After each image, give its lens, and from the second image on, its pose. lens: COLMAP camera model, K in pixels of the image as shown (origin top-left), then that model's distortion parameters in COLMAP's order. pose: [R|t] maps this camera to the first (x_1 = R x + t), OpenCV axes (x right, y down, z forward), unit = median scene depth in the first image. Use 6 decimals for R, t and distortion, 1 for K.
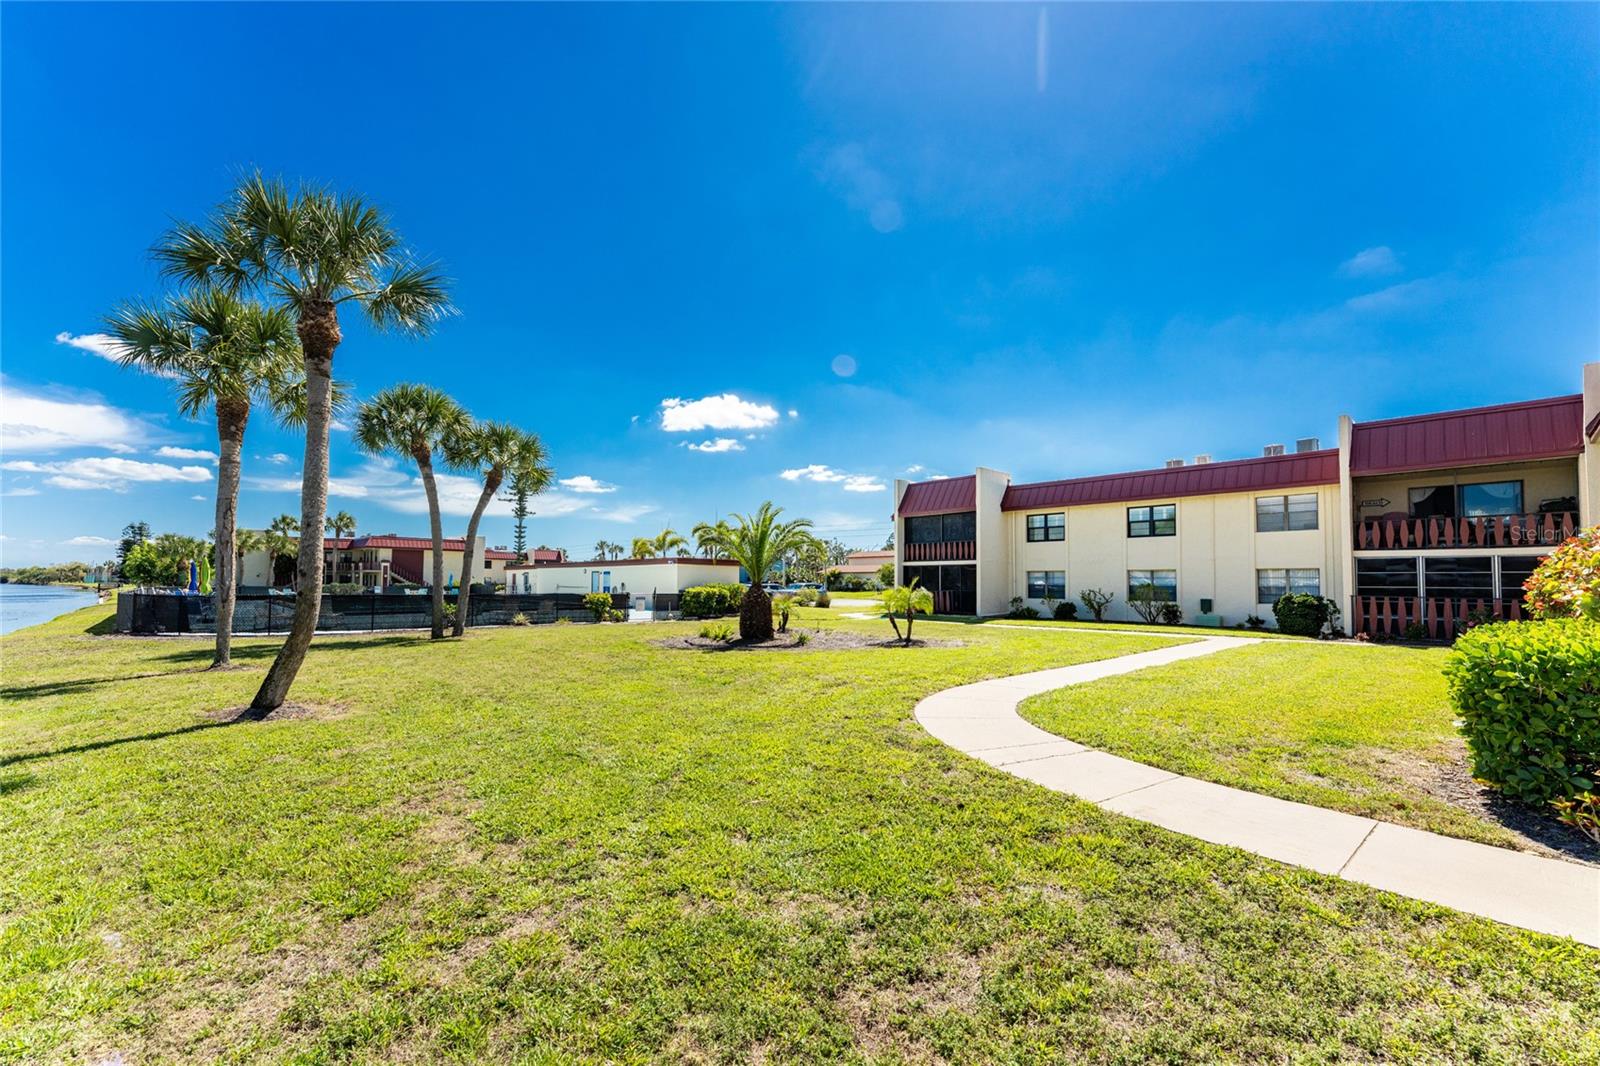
lens RADIAL K [[631.5, 0, 800.0], [0, 631.5, 533.0], [0, 0, 1]] dist [0.000338, 0.000044]
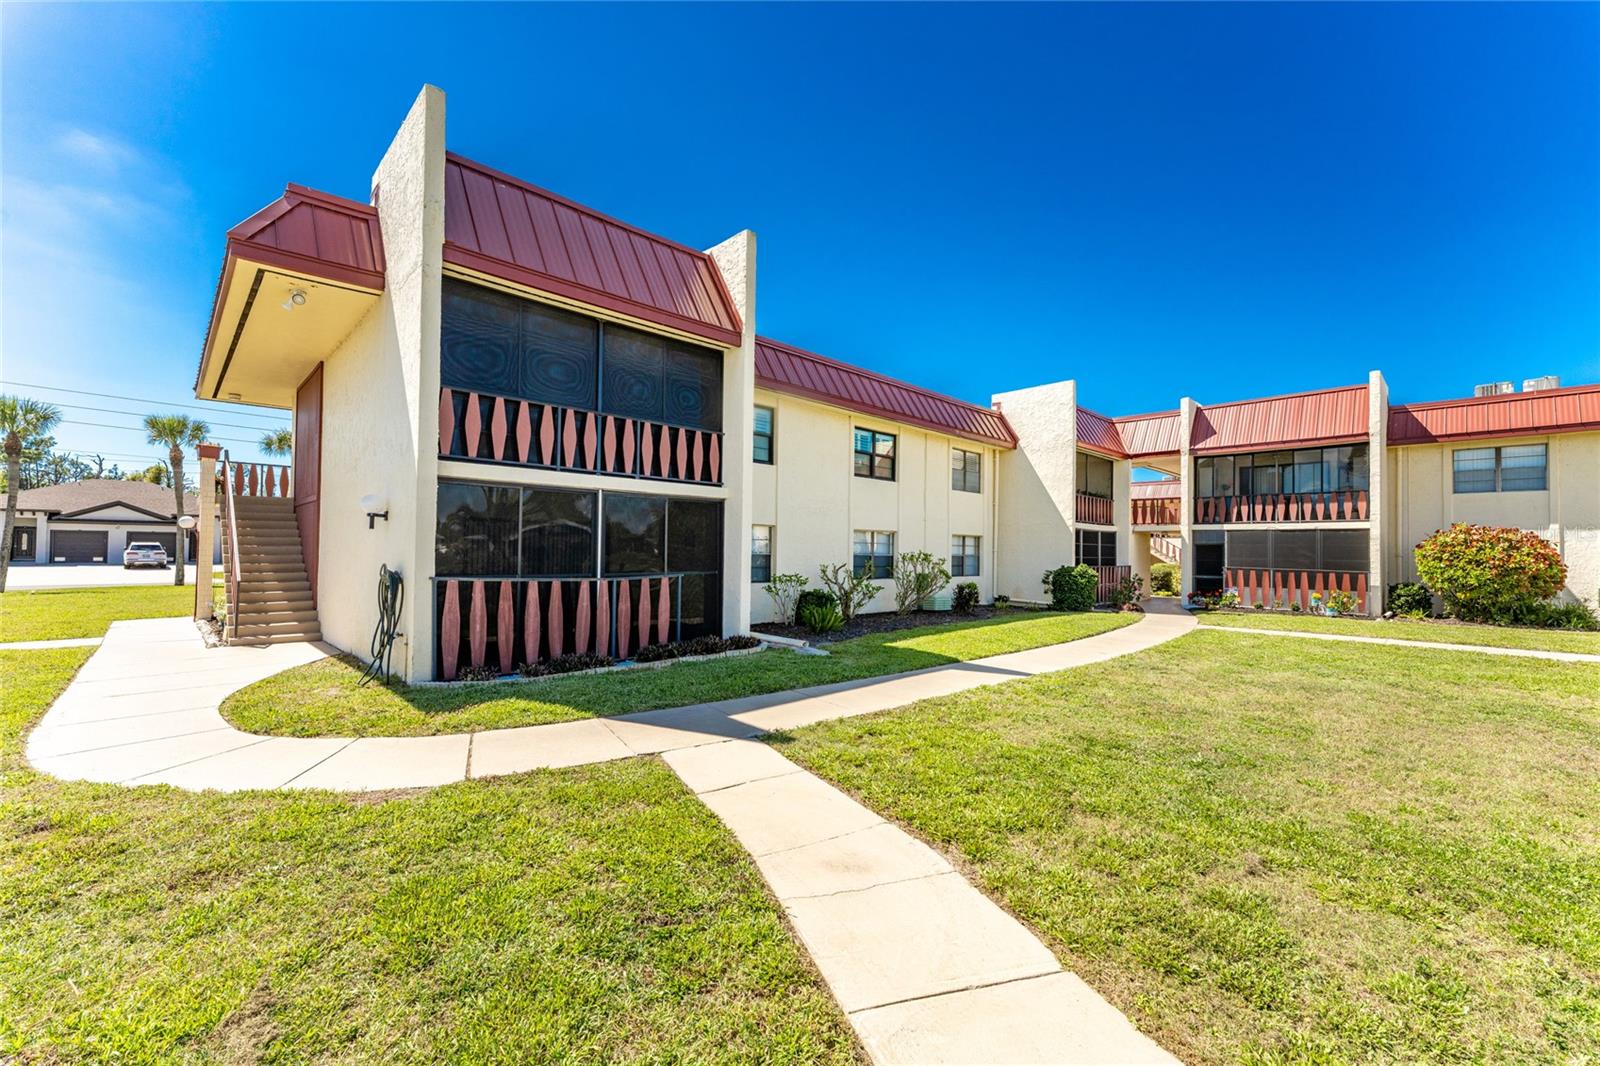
lens RADIAL K [[662.0, 0, 800.0], [0, 662.0, 533.0], [0, 0, 1]] dist [0.000010, -0.000036]
pose [[-0.032656, 0.018506, 0.999295, -0.108646], [-0.095669, 0.995180, -0.021557, 0.082223], [-0.994877, -0.096305, -0.030729, 1.096648]]
